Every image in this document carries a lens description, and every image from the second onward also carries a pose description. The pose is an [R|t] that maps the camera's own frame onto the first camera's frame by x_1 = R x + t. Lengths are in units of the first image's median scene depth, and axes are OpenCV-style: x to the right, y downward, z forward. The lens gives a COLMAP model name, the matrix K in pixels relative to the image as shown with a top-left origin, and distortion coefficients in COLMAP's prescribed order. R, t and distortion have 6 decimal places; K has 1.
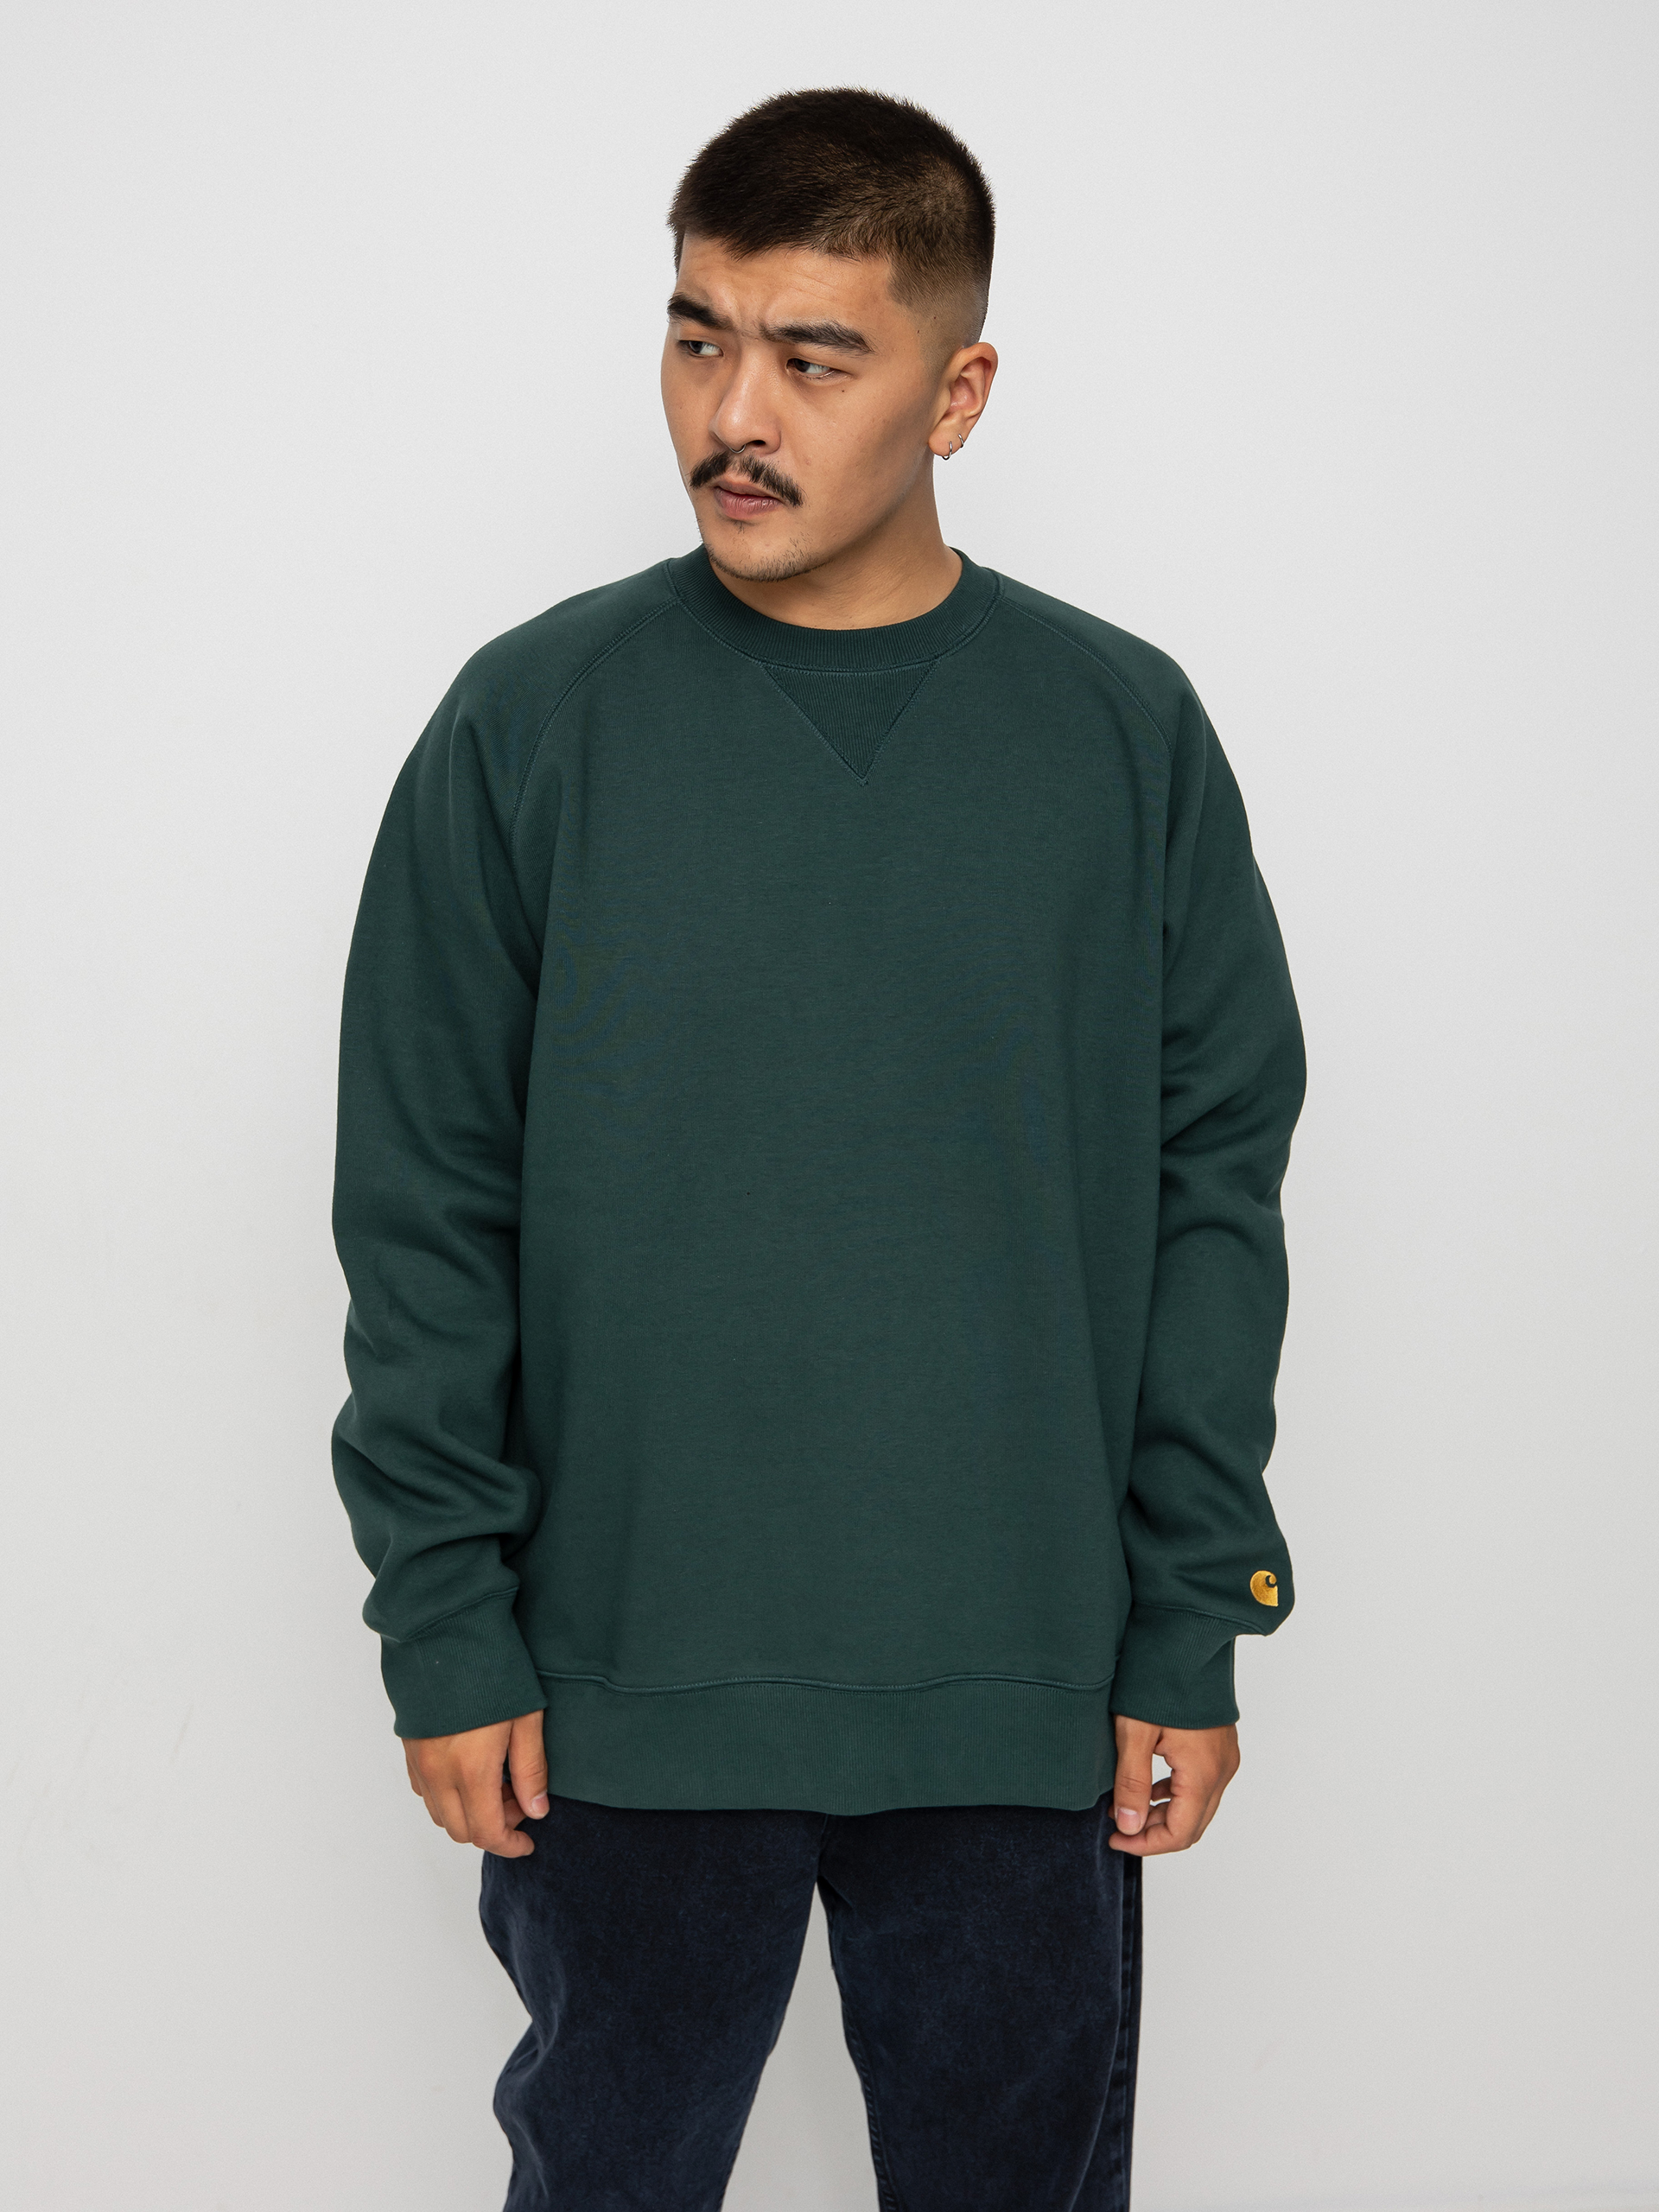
lens RADIAL K [[3111.8, 0, 829.5], [0, 3111.8, 1106.0], [0, 0, 1]] dist [-0.110742, -0.038716]
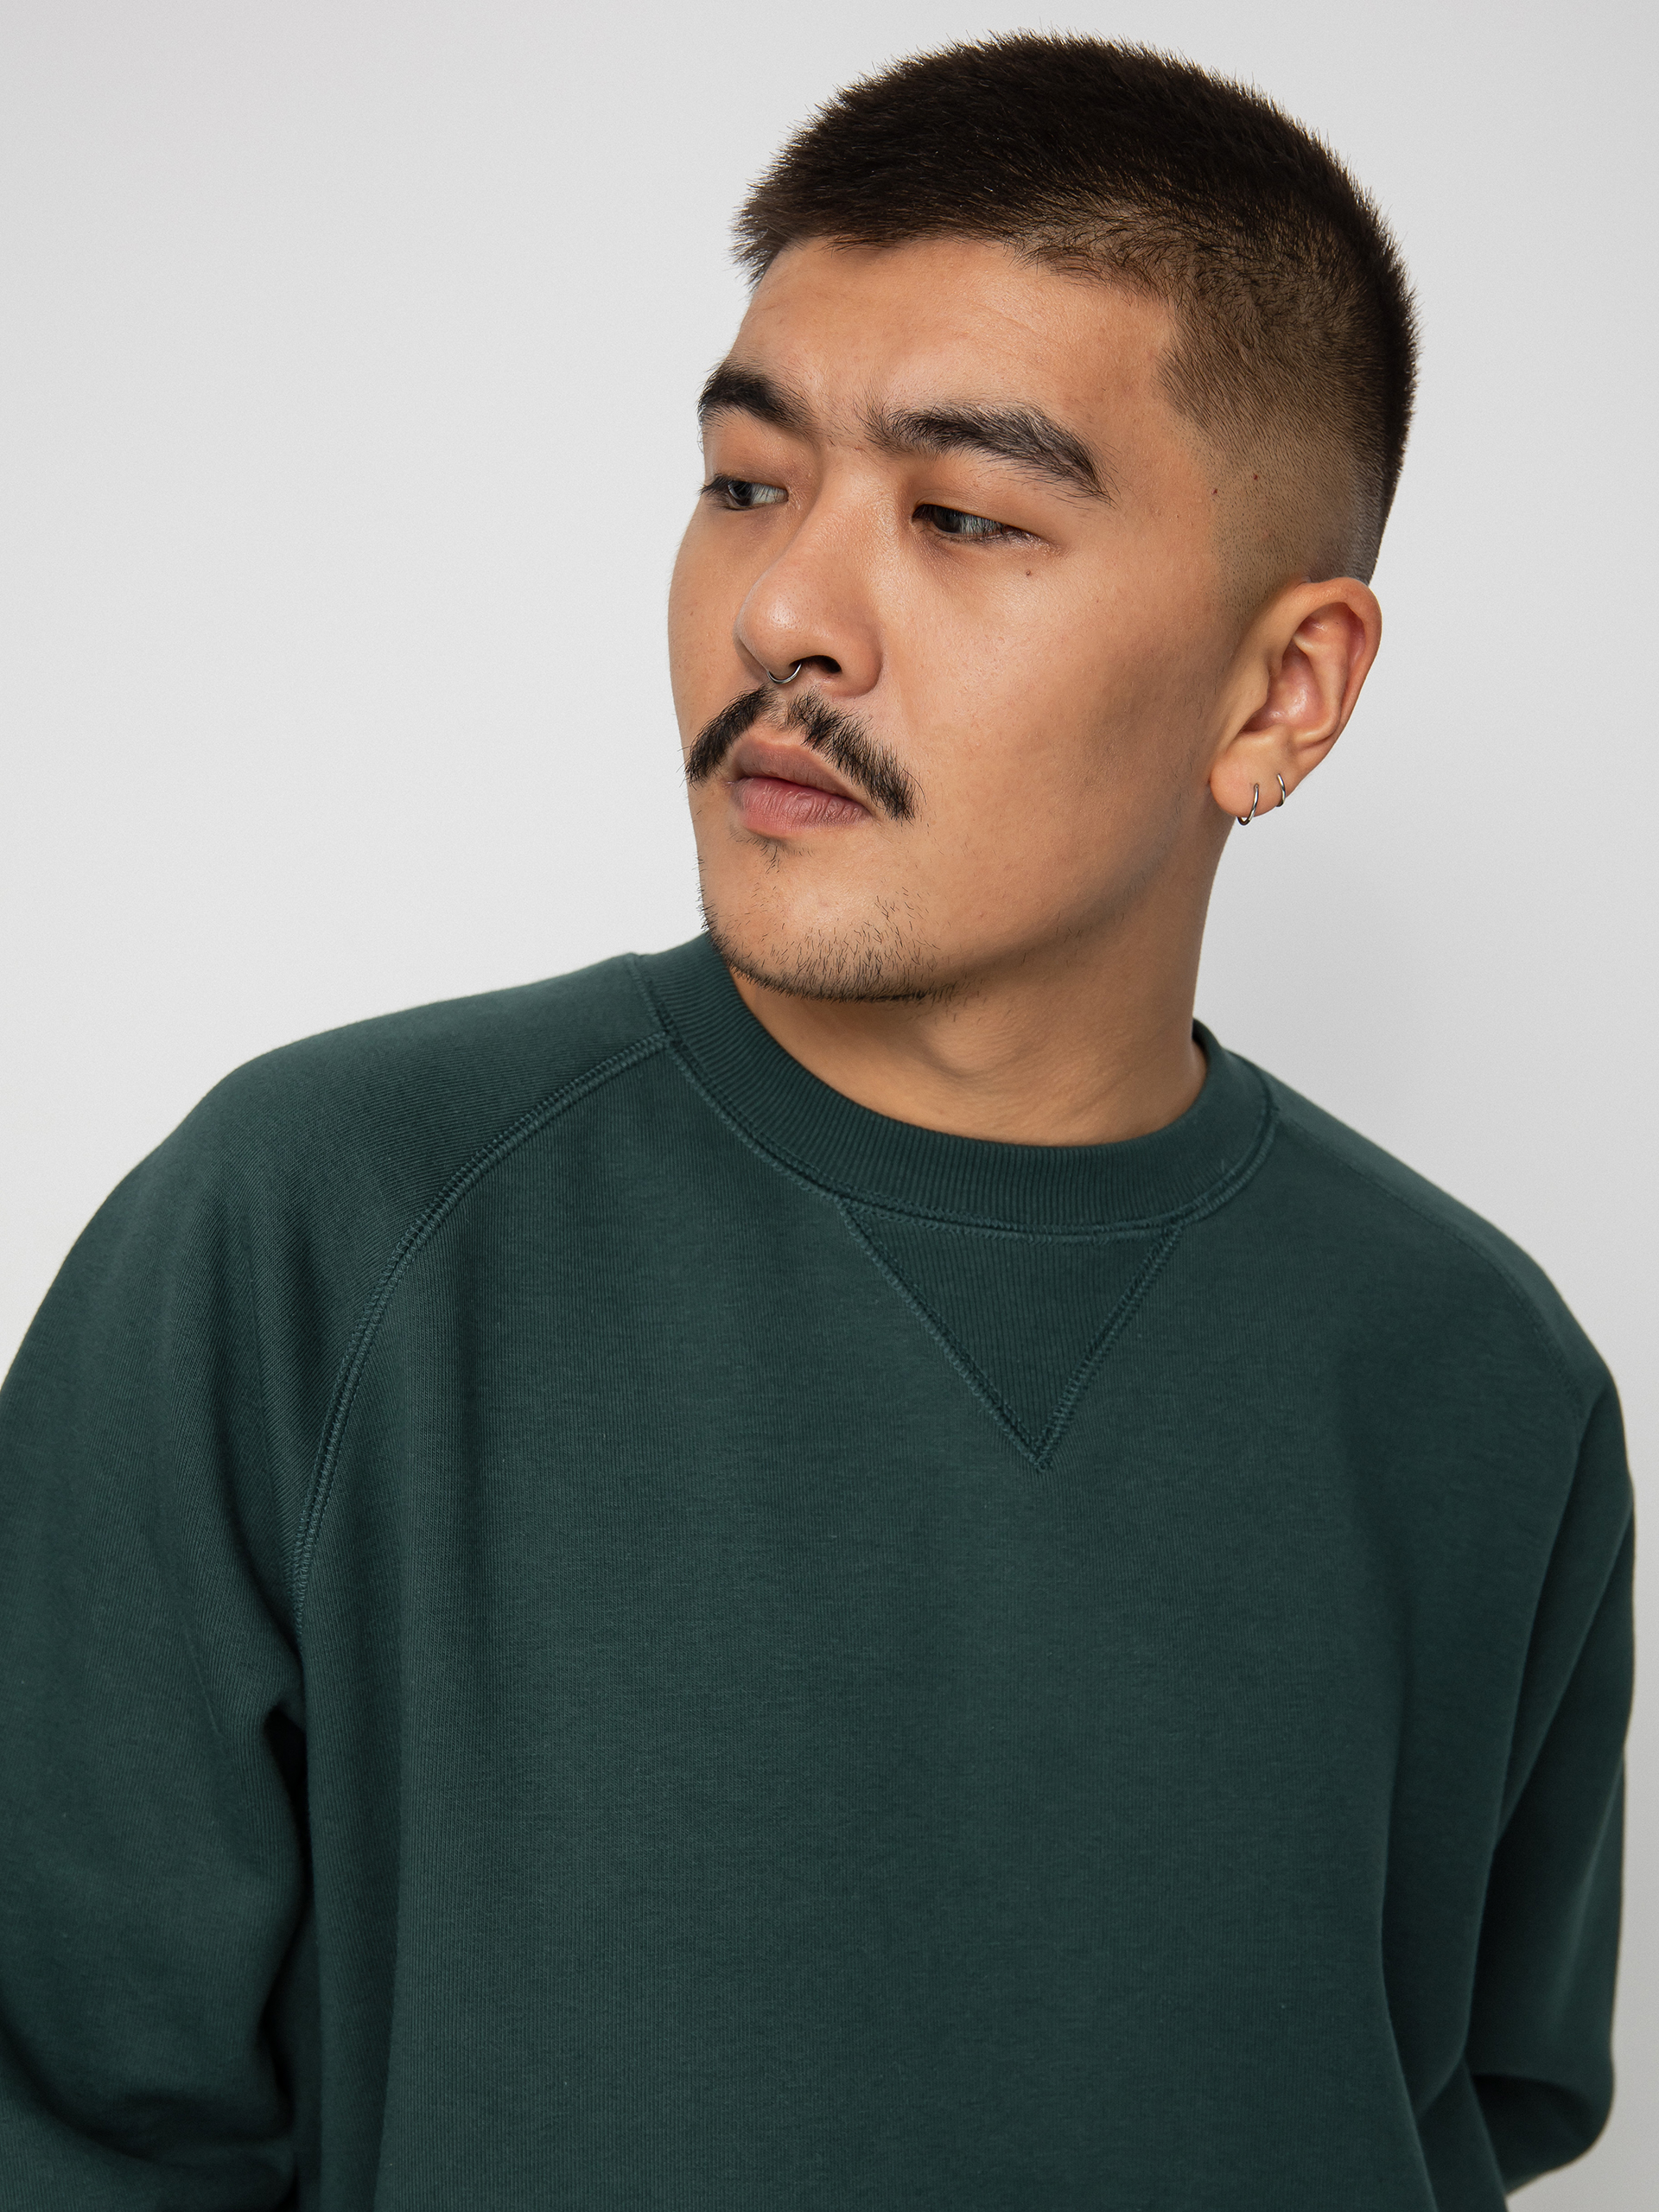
lens RADIAL K [[3111.8, 0, 829.5], [0, 3111.8, 1106.0], [0, 0, 1]] dist [-0.110742, -0.038716]
pose [[0.983043, 0.141624, -0.116485, 0.038404], [-0.167838, 0.950789, -0.260442, -0.033533], [0.073868, 0.275576, 0.958437, 0.573175]]
